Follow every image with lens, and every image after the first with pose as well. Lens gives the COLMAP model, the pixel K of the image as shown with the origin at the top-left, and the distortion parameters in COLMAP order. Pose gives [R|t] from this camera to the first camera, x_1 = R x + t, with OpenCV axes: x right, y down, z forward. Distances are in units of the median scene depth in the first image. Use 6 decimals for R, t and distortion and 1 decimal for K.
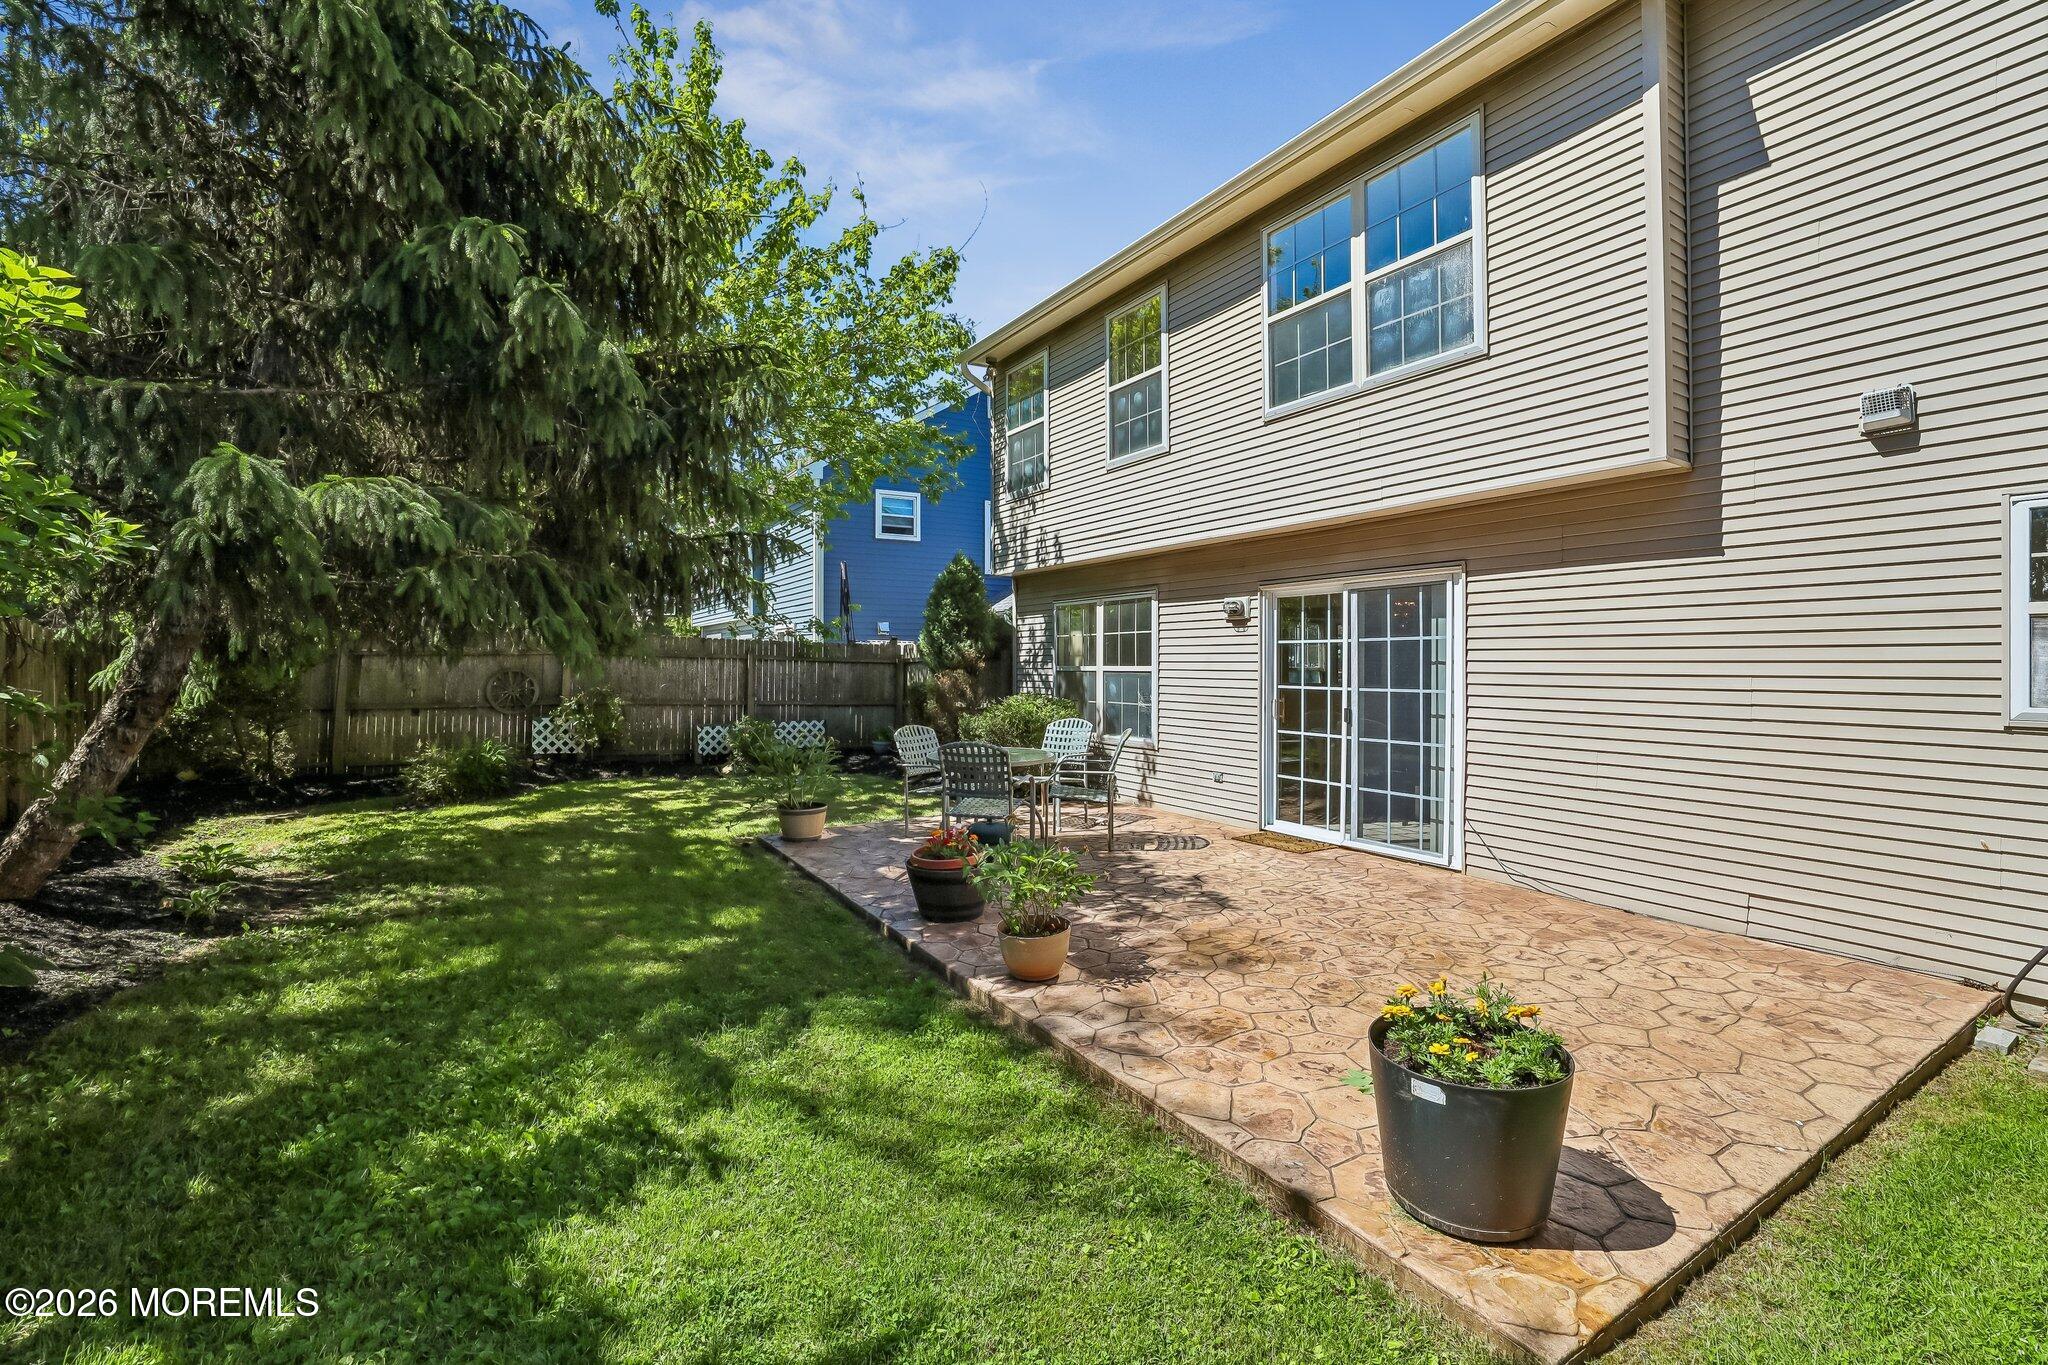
lens RADIAL K [[898.4, 0, 1028.5], [0, 898.4, 667.3], [0, 0, 1]] dist [-0.003289, 0.000090]
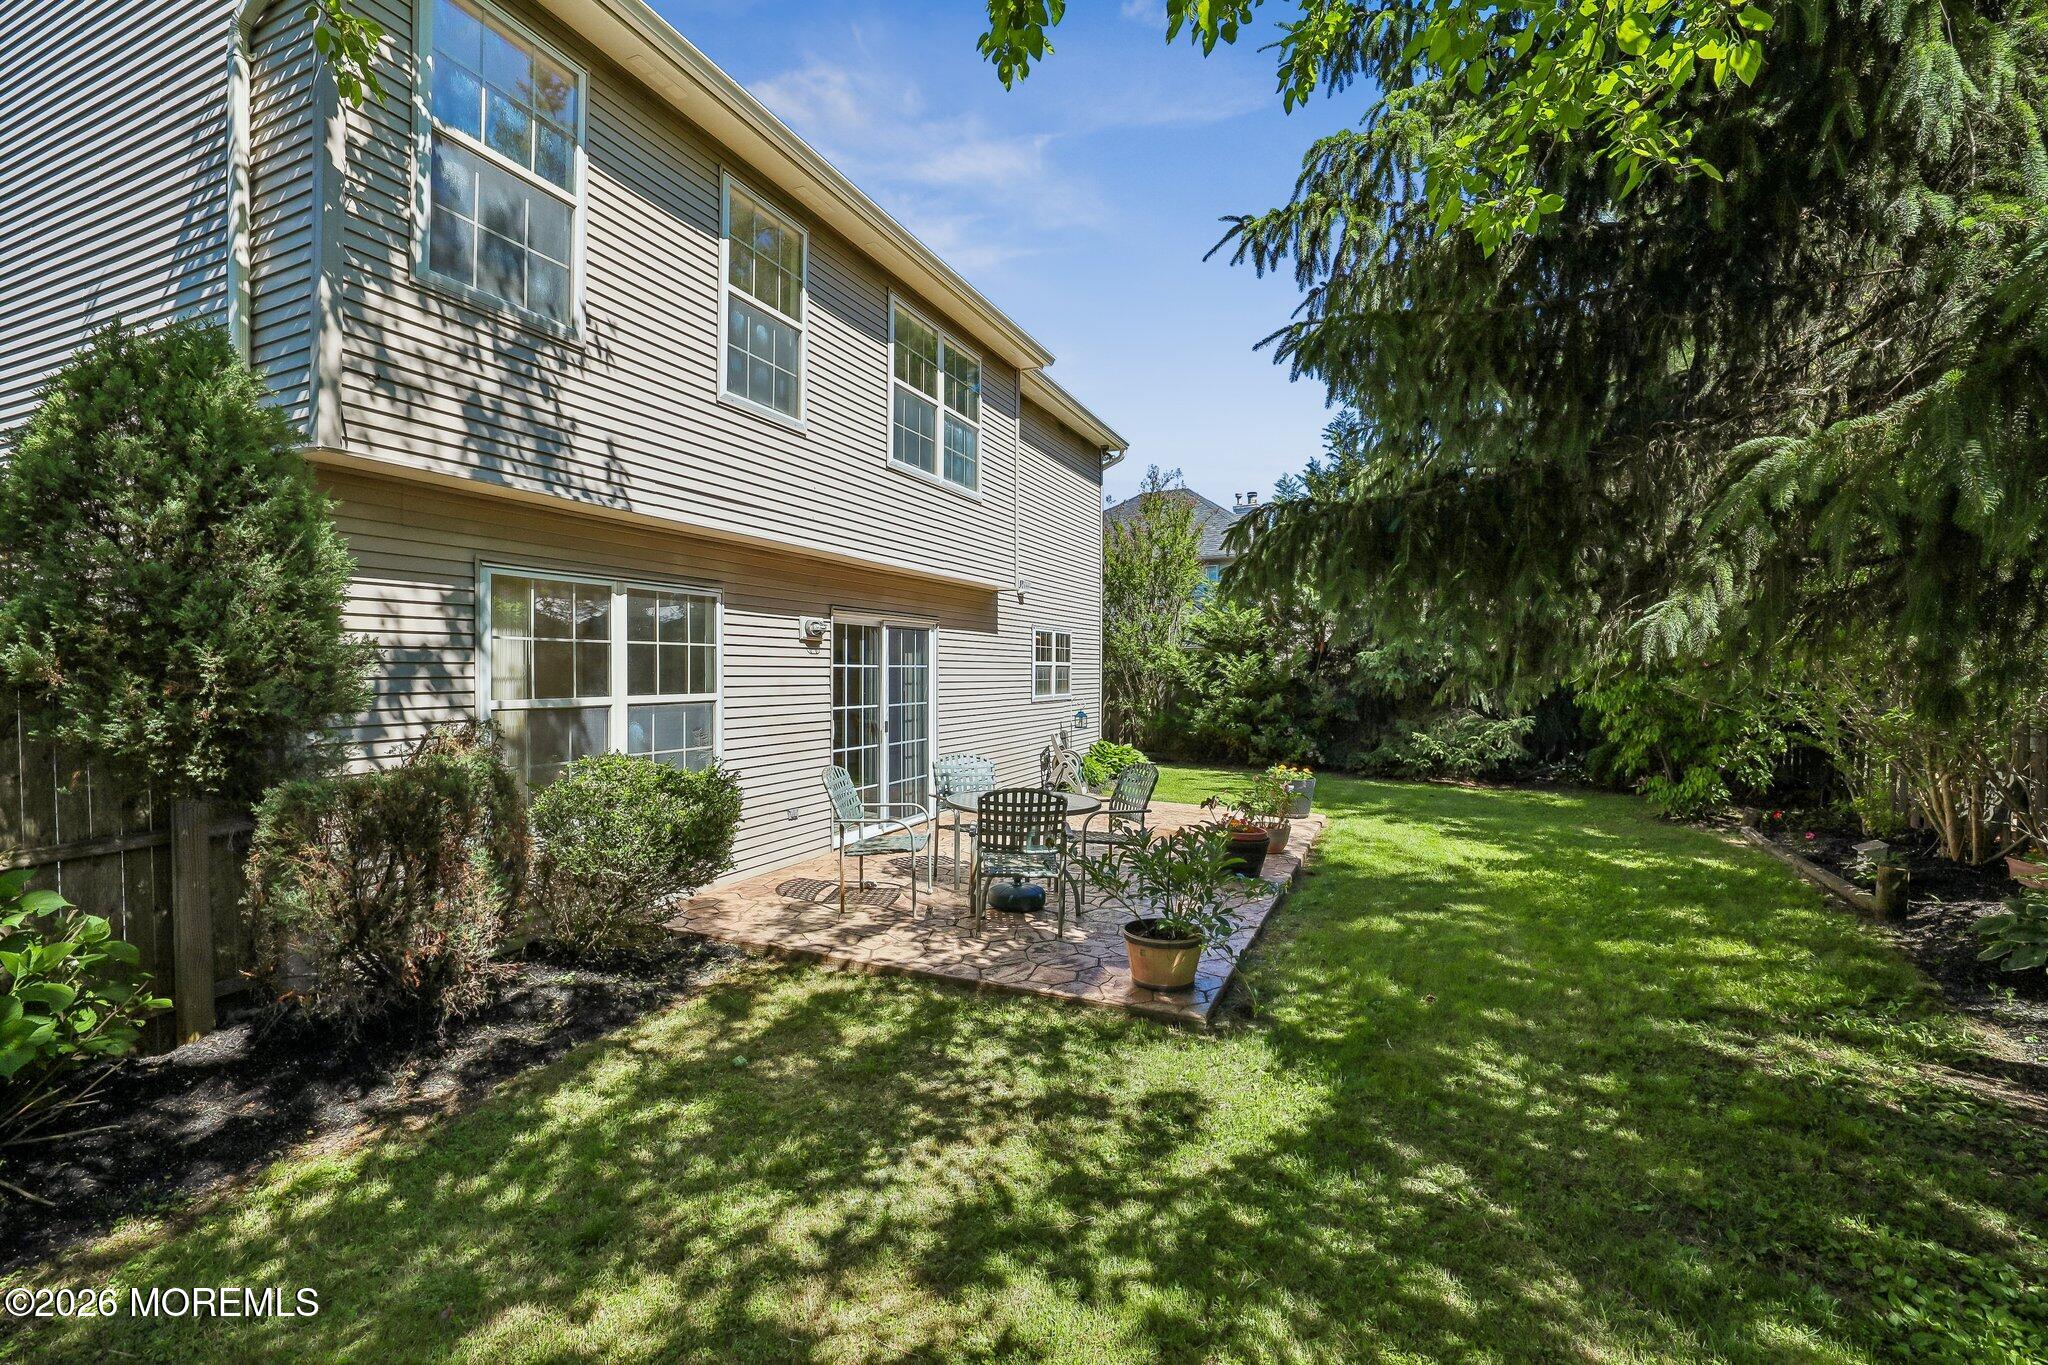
lens RADIAL K [[898.4, 0, 1022.4], [0, 898.4, 681.5], [0, 0, 1]] dist [-0.003289, 0.000090]
pose [[-0.565437, -0.013985, 0.824673, -0.633845], [-0.002941, 0.999884, 0.014940, -0.023663], [-0.824786, 0.006022, -0.565413, 1.276092]]
